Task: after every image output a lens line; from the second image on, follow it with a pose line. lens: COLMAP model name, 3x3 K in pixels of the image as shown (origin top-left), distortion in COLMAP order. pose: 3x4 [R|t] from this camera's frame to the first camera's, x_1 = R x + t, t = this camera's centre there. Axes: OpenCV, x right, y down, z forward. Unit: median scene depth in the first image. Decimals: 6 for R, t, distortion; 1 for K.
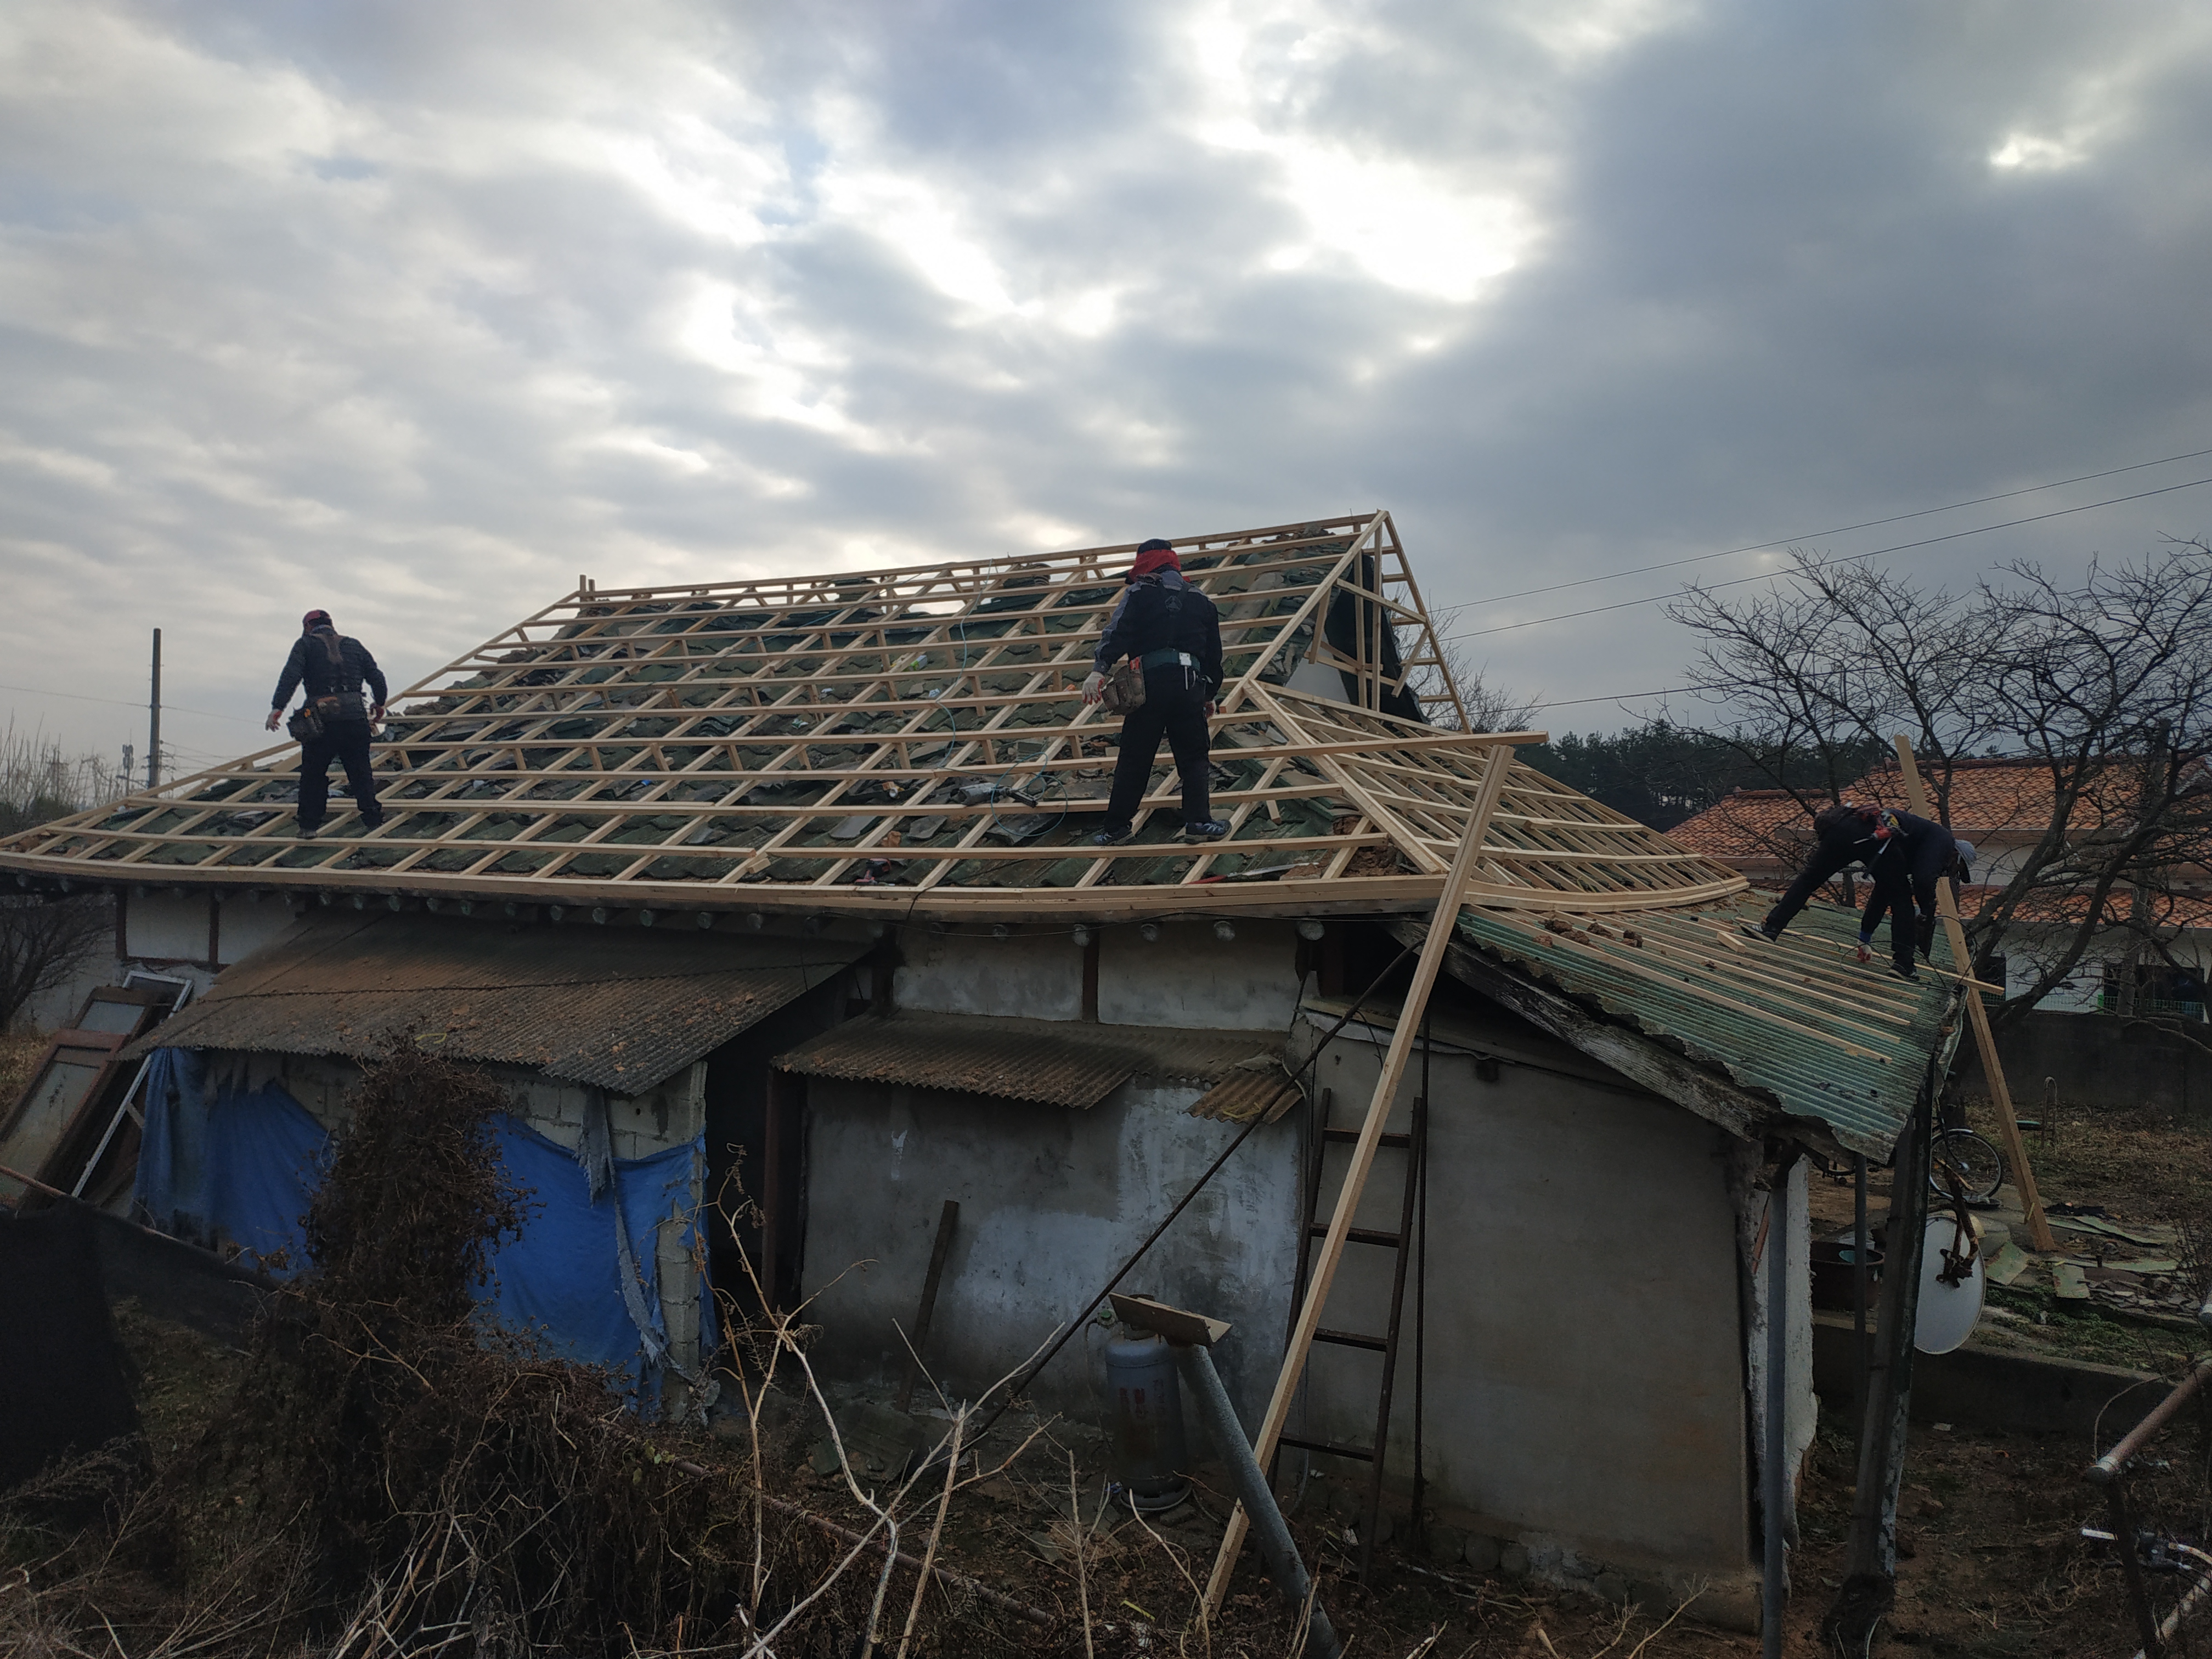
lens RADIAL K [[1585.4, 0, 1106.0], [0, 1585.4, 829.5], [0, 0, 1]] dist [0.137032, -0.345177]
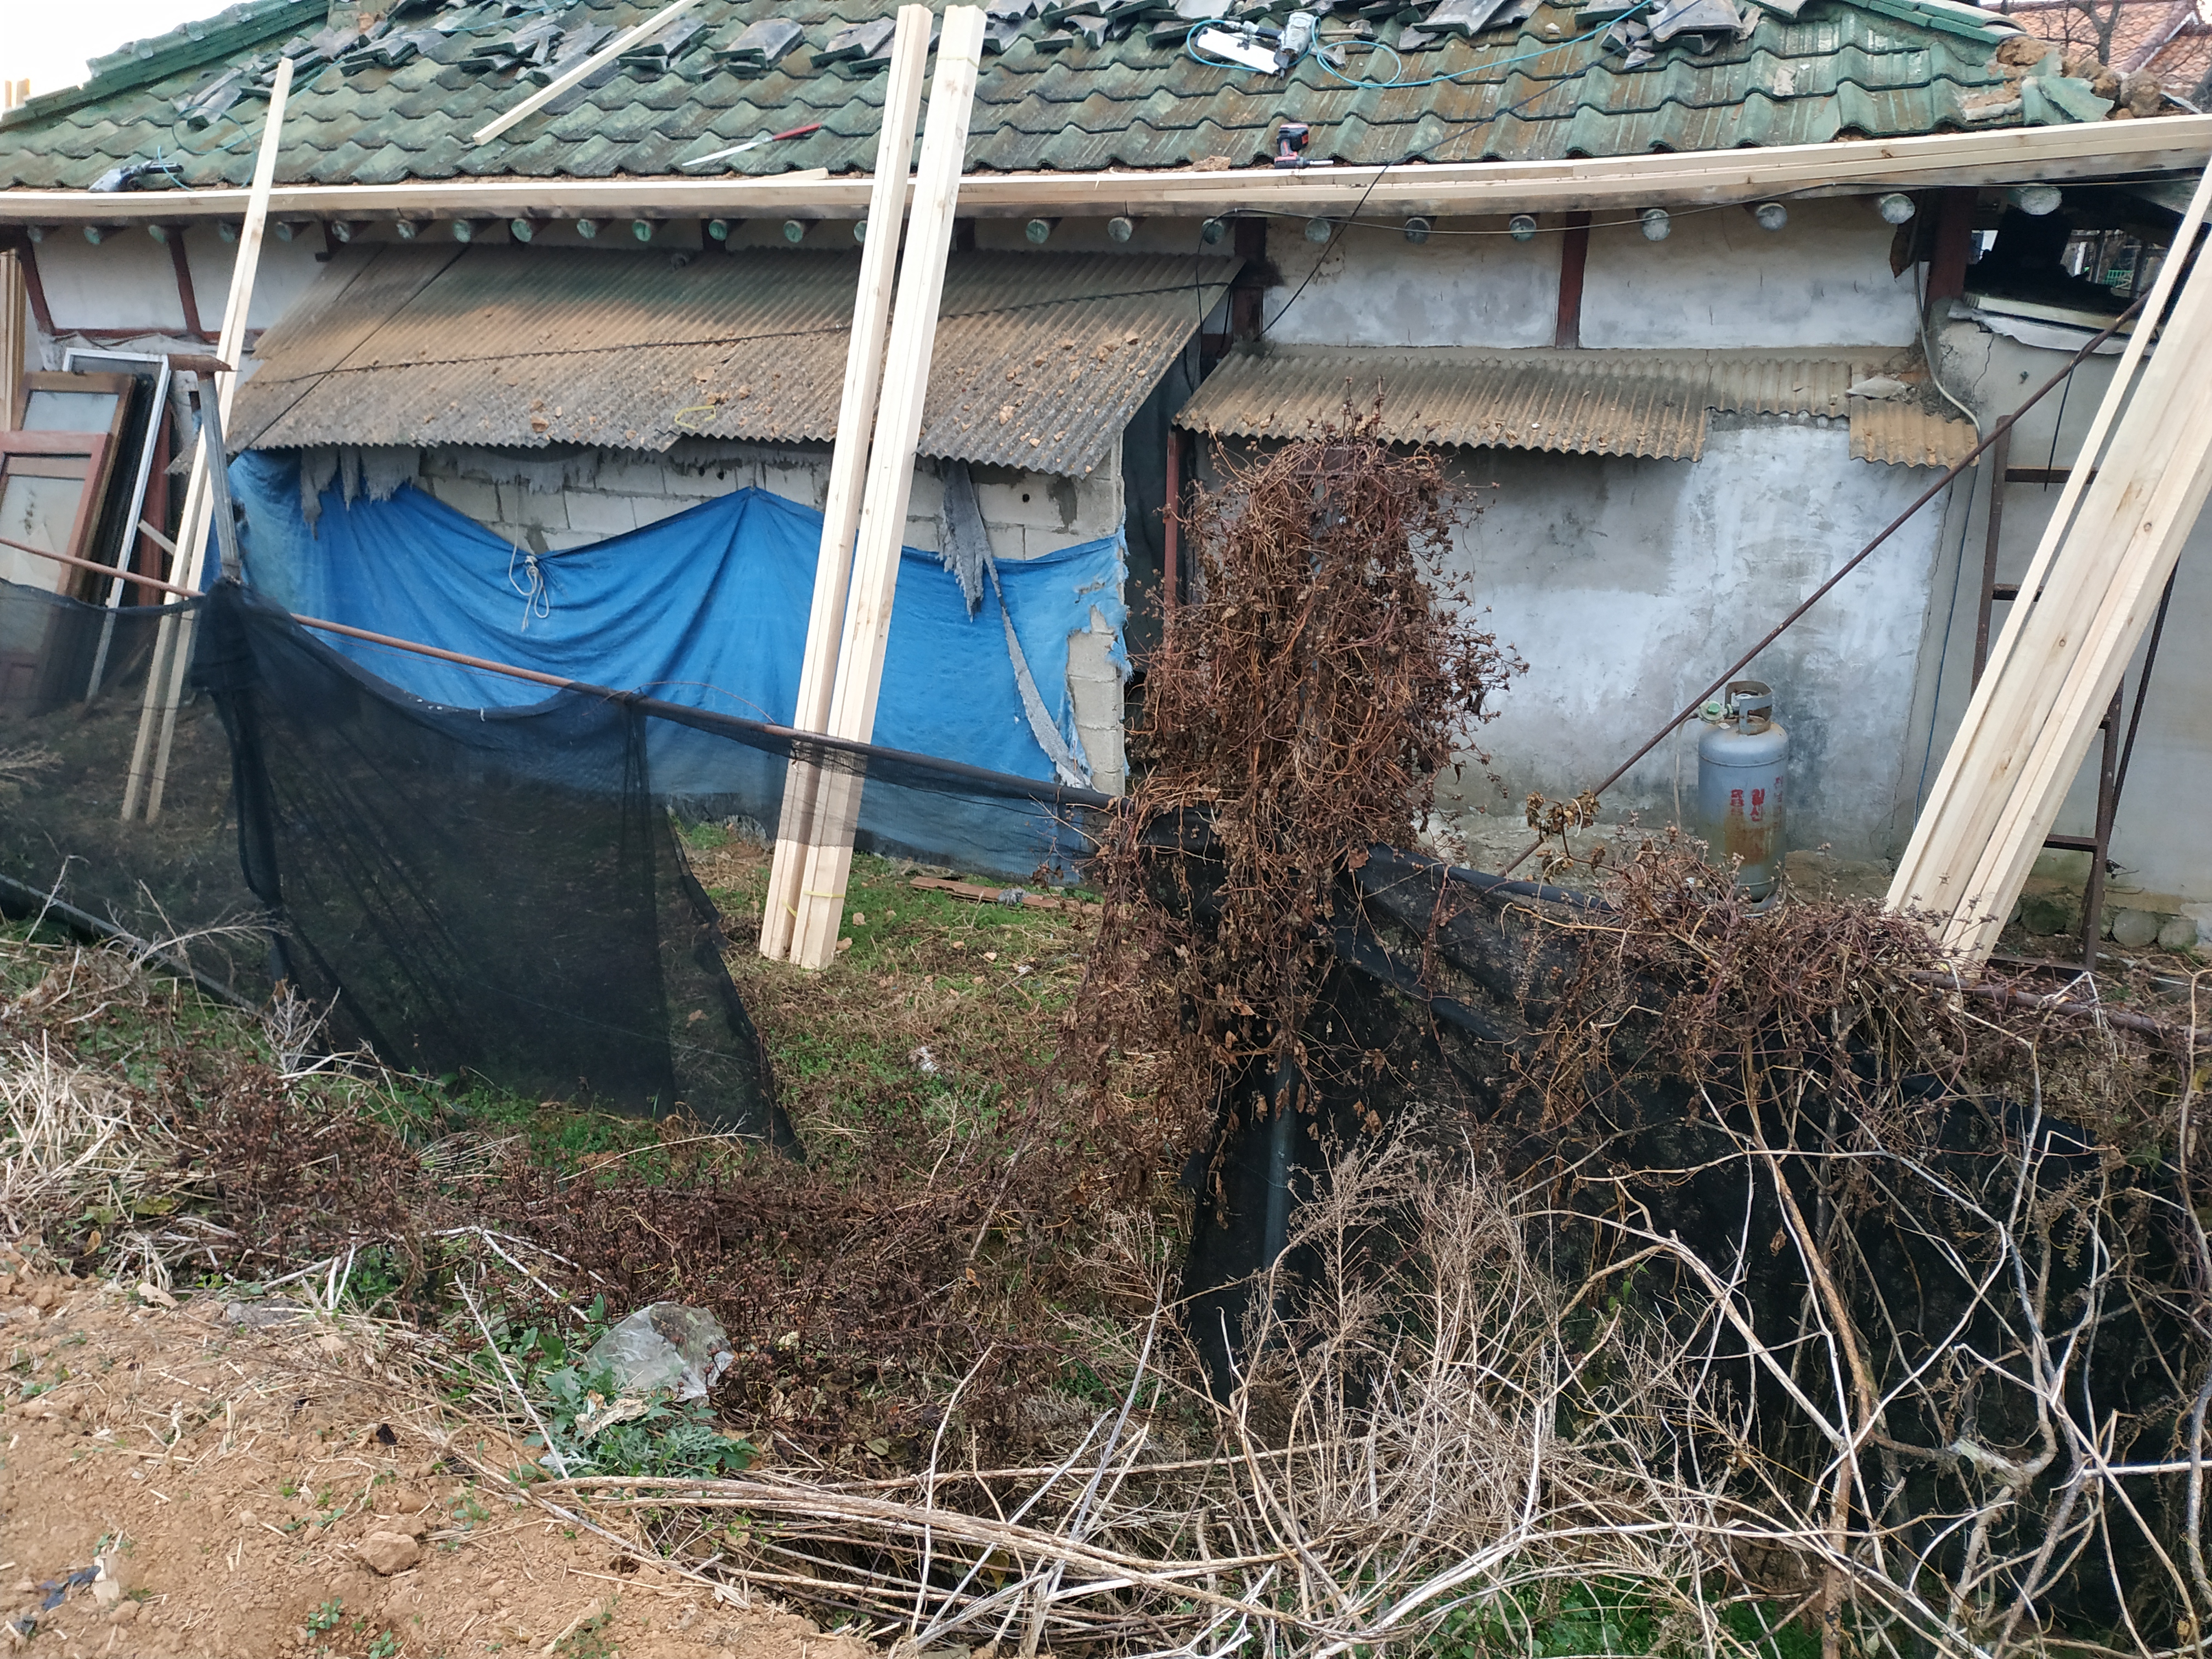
lens RADIAL K [[1606.4, 0, 1094.5], [0, 1606.4, 828.7], [0, 0, 1]] dist [0.021077, -0.036359]
pose [[0.989462, -0.087328, 0.115495, -0.367266], [0.034333, 0.916406, 0.398775, 0.015188], [-0.140665, -0.390608, 0.909747, 0.231367]]
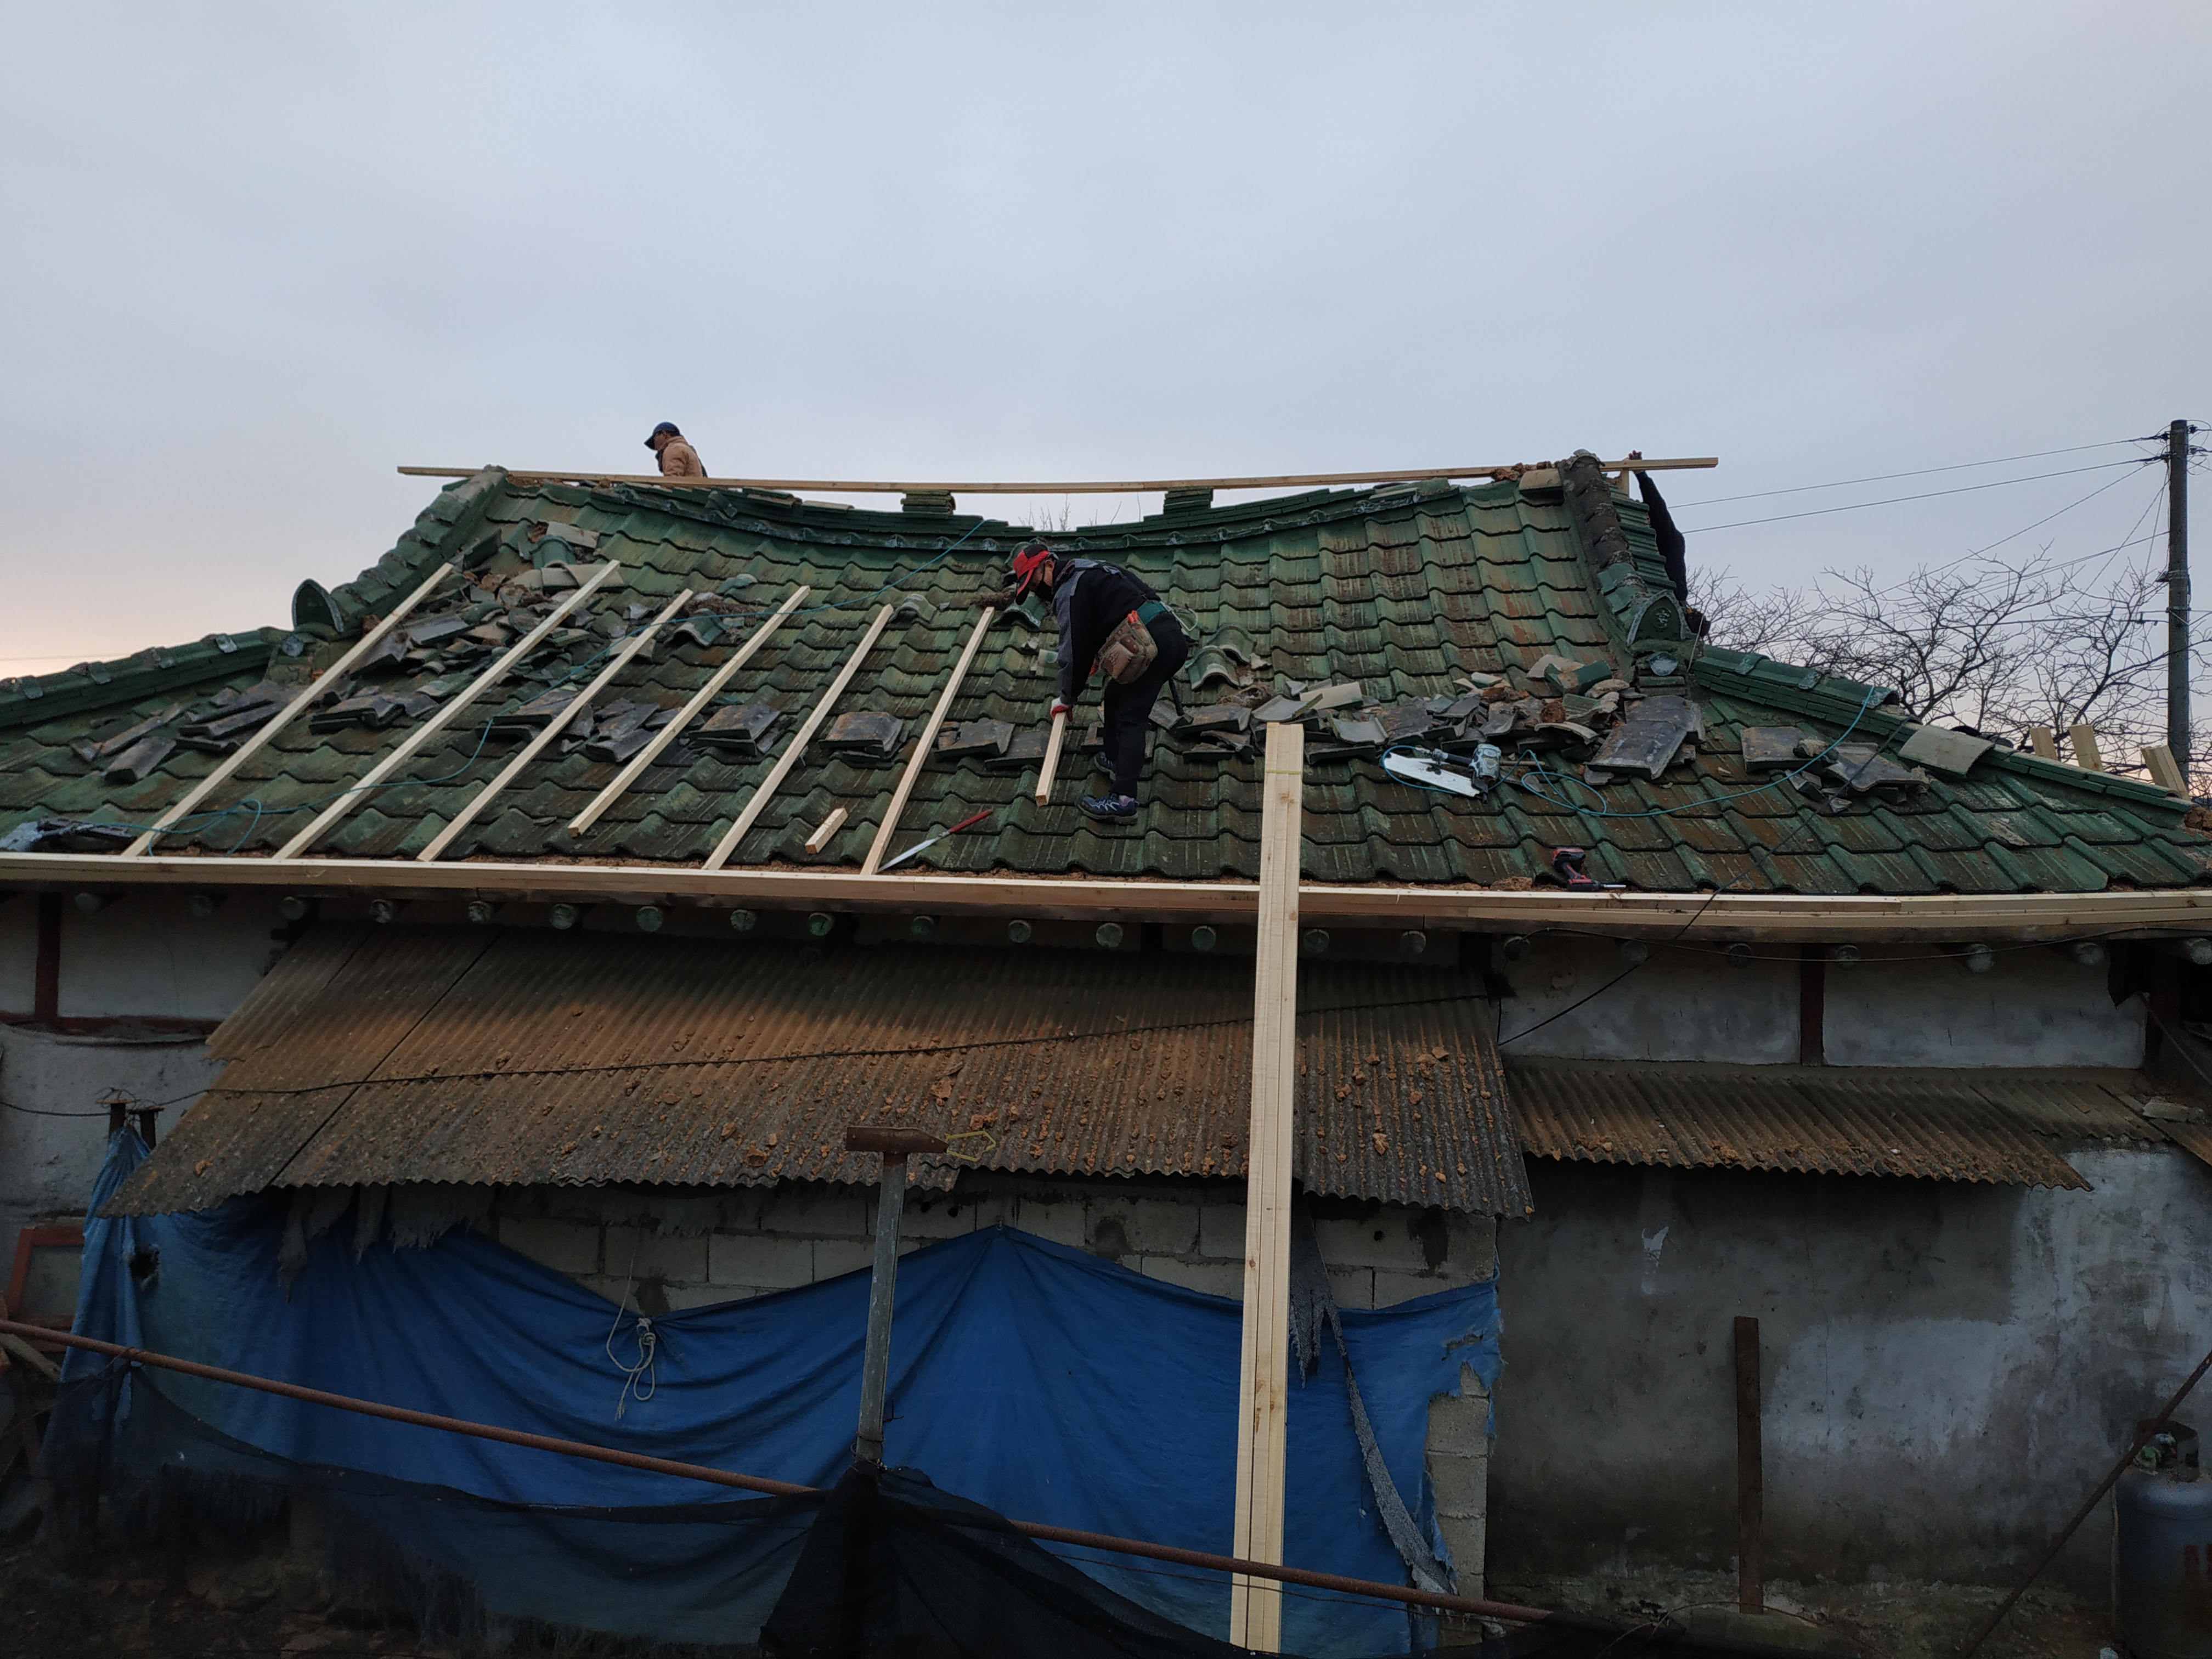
lens RADIAL K [[1608.9, 0, 1103.6], [0, 1608.9, 826.0], [0, 0, 1]] dist [-0.002229, 0.000100]
pose [[0.905954, 0.007534, 0.423310, -0.688735], [-0.014653, 0.999801, 0.013566, -0.001153], [-0.423123, -0.018493, 0.905883, 0.455615]]
